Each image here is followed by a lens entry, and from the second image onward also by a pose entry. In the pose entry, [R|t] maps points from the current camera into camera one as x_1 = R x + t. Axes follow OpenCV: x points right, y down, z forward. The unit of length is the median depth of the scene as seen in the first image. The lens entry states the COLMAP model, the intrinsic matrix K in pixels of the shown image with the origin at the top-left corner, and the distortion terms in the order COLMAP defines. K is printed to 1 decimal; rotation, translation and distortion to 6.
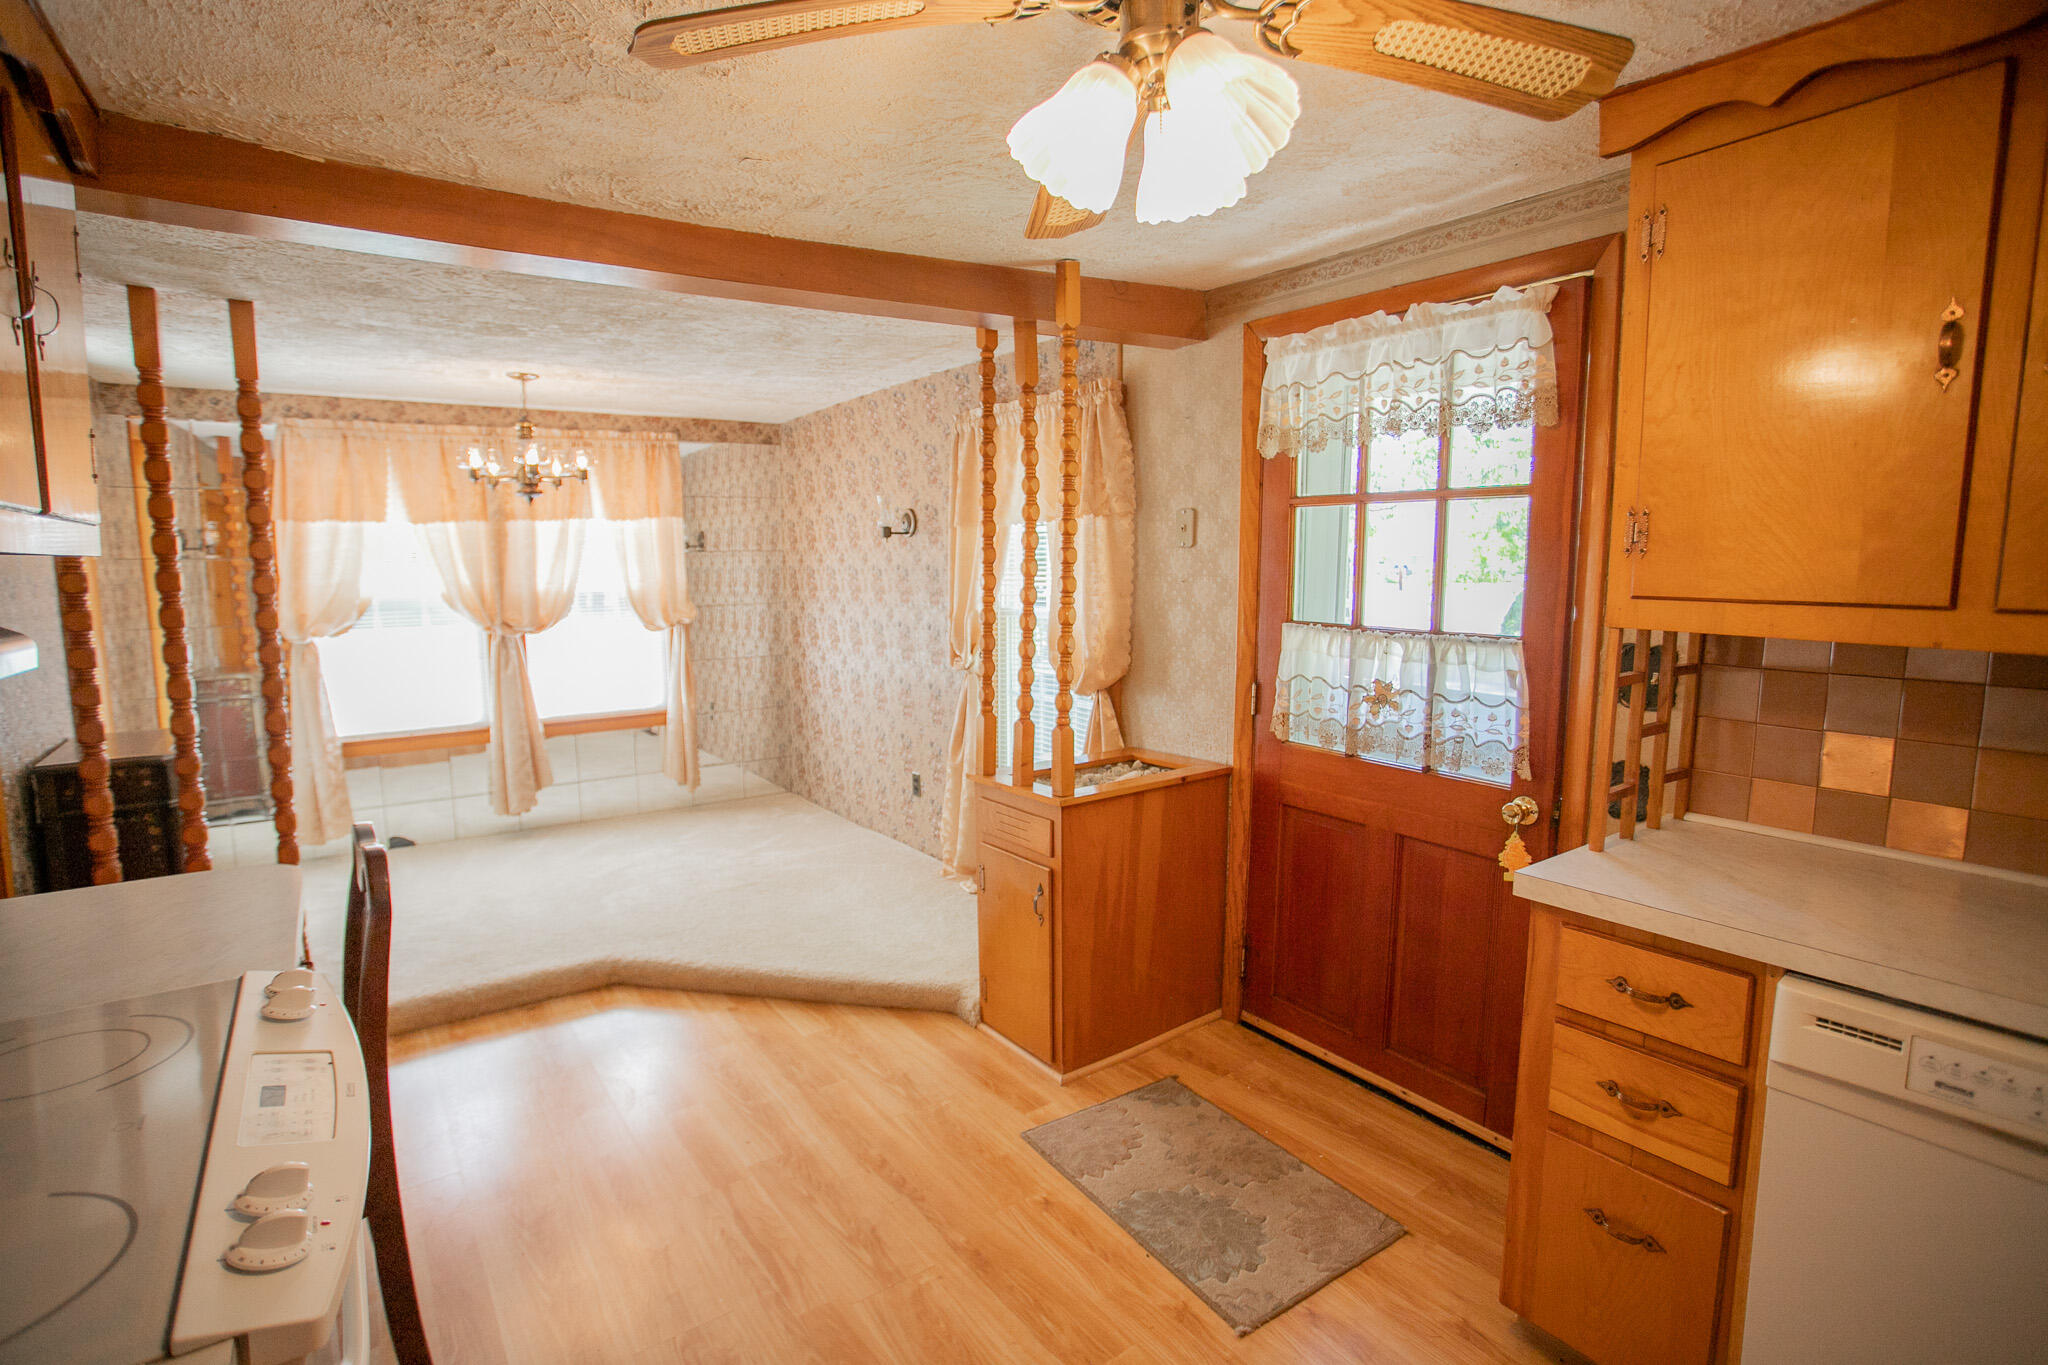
lens RADIAL K [[994.6, 0, 1020.1], [0, 994.6, 682.4], [0, 0, 1]] dist [-0.081349, 0.036494]
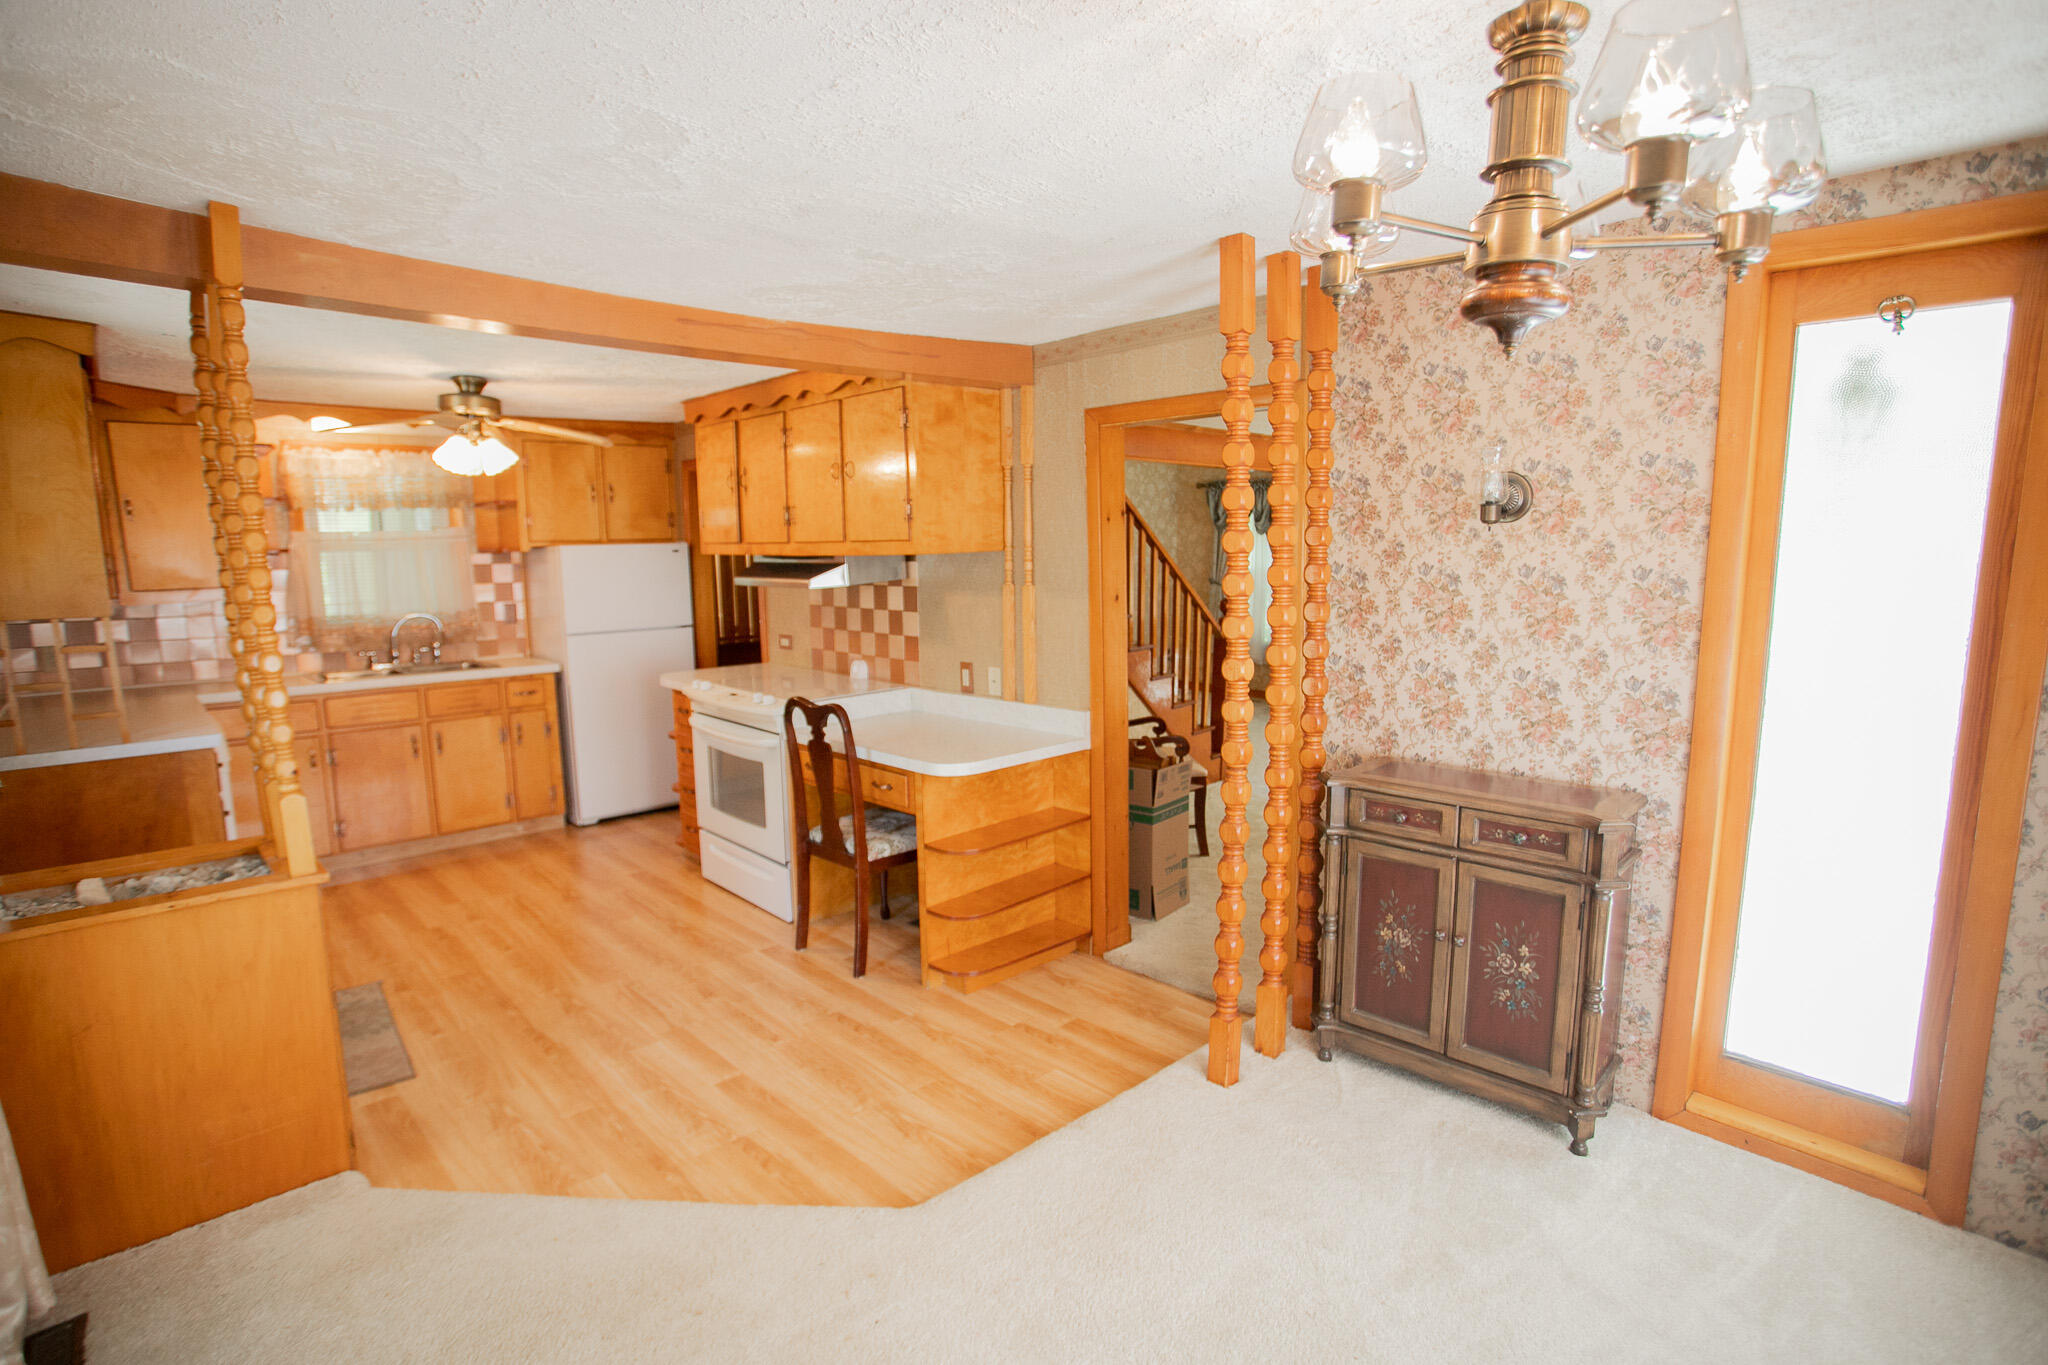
lens RADIAL K [[994.6, 0, 1020.1], [0, 994.6, 682.4], [0, 0, 1]] dist [-0.081349, 0.036494]
pose [[-0.988441, 0.037941, -0.146781, -0.541233], [-0.000475, 0.967399, 0.253256, -0.264852], [0.151605, 0.250398, -0.956199, 2.033433]]
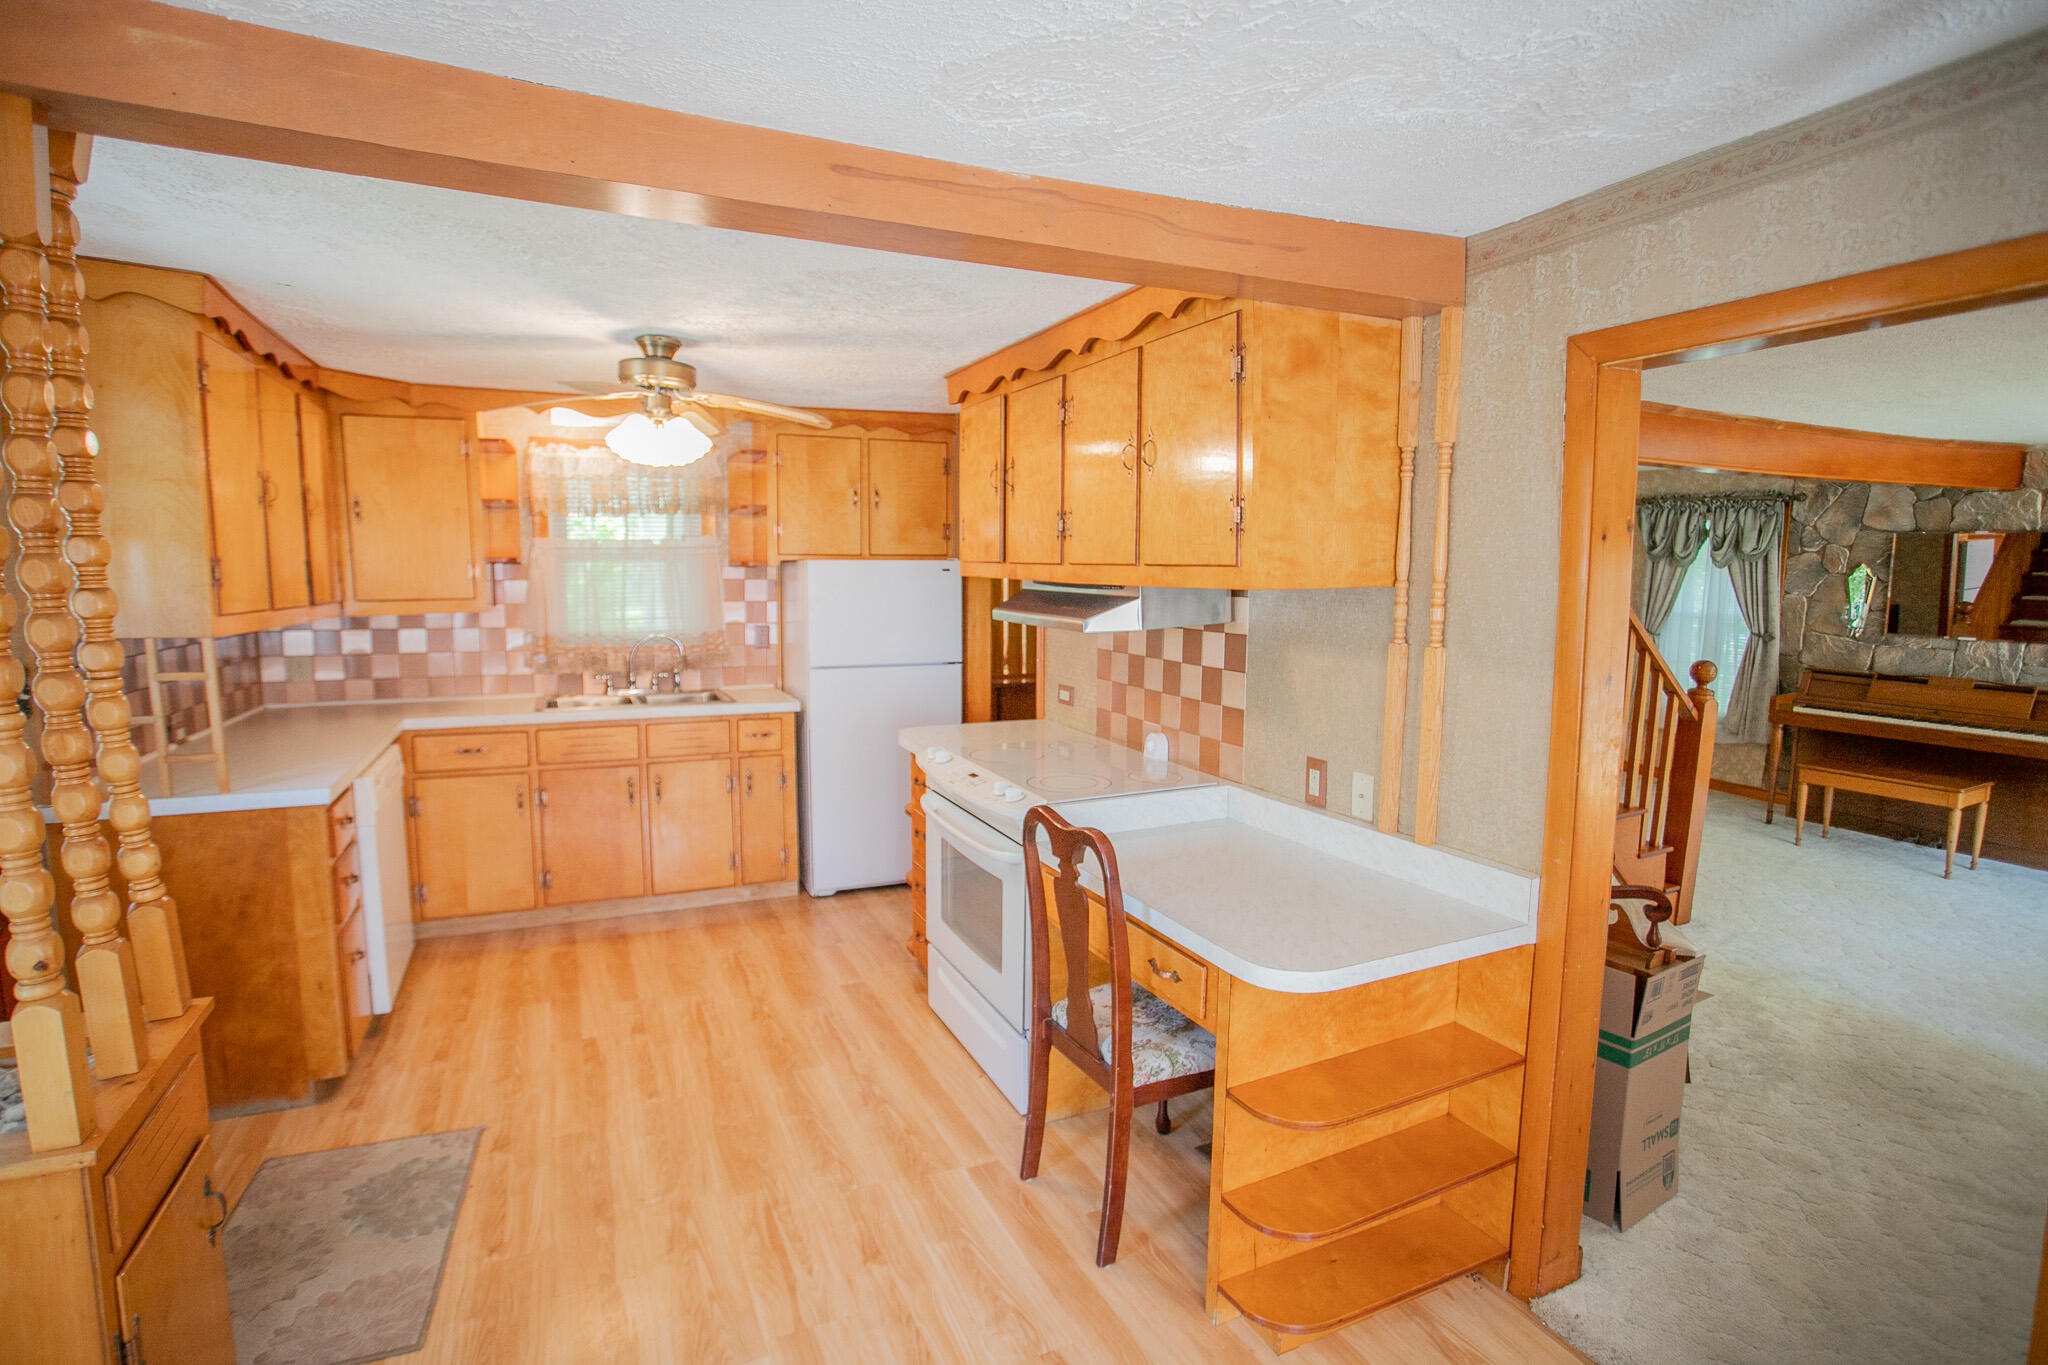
lens RADIAL K [[994.6, 0, 1020.1], [0, 994.6, 682.4], [0, 0, 1]] dist [-0.081349, 0.036494]
pose [[-0.983663, -0.023758, 0.178447, -0.571563], [0.018249, 0.972988, 0.230135, -0.205102], [-0.179094, 0.229632, -0.956658, 1.484576]]
